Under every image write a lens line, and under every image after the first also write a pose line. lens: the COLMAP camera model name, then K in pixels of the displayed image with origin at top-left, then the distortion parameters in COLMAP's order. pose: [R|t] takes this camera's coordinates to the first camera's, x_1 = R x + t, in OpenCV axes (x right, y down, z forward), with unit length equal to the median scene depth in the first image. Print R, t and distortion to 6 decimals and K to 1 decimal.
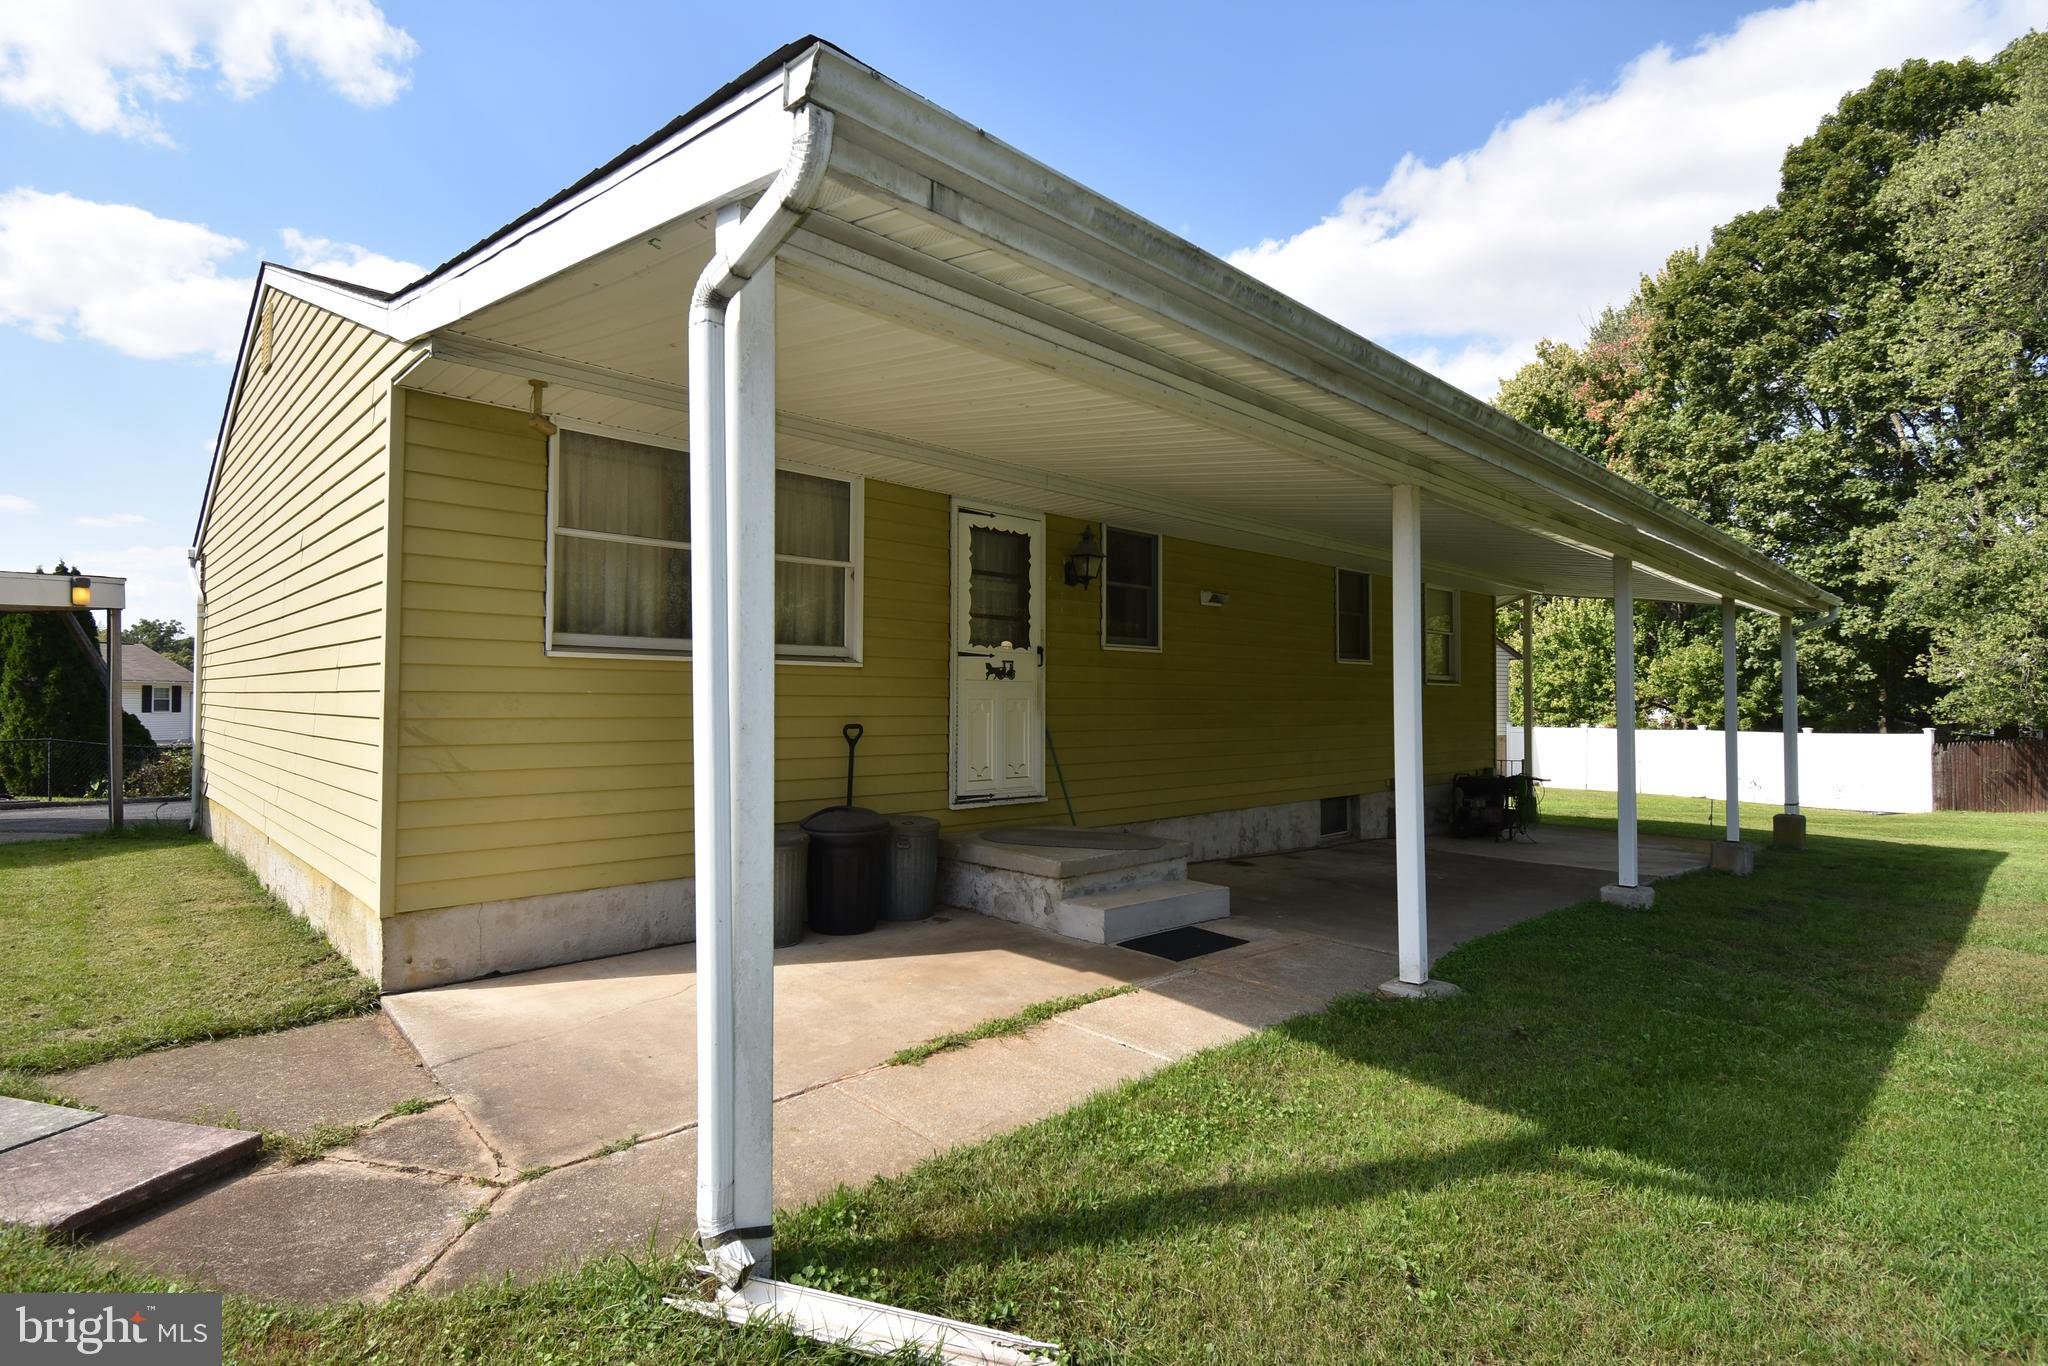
lens RADIAL K [[987.8, 0, 1026.6], [0, 987.8, 687.2], [0, 0, 1]] dist [0.003339, 0.000025]
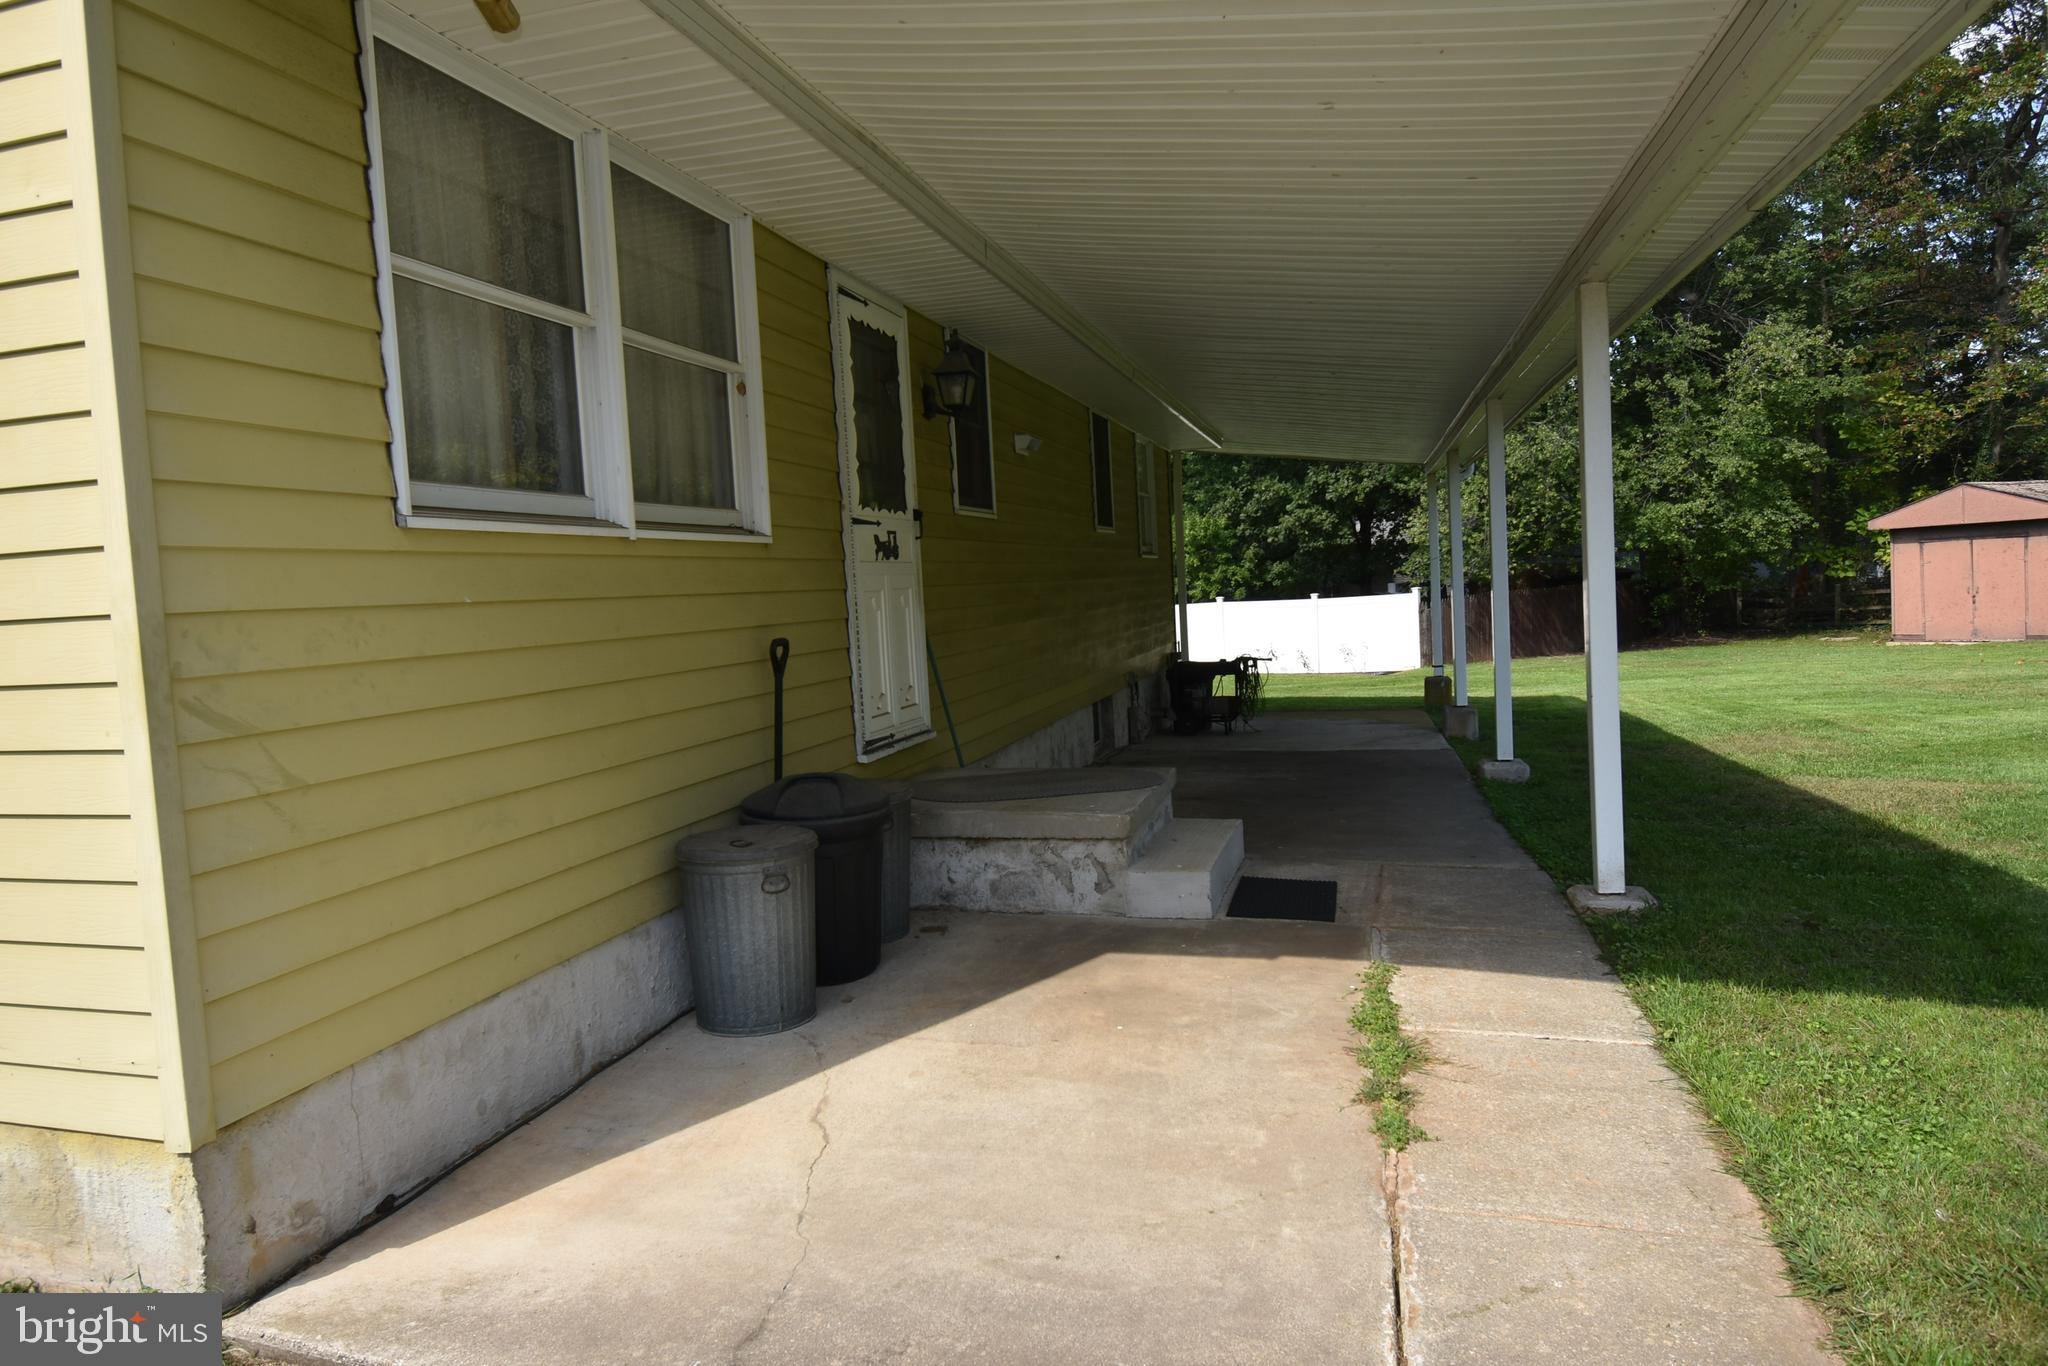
lens RADIAL K [[1253.3, 0, 1017.4], [0, 1253.3, 687.4], [0, 0, 1]] dist [0.004494, -0.014752]
pose [[0.863997, -0.087681, 0.495803, -0.526763], [0.045602, 0.994300, 0.096372, 0.000286], [-0.501427, -0.060656, 0.863071, 0.329250]]
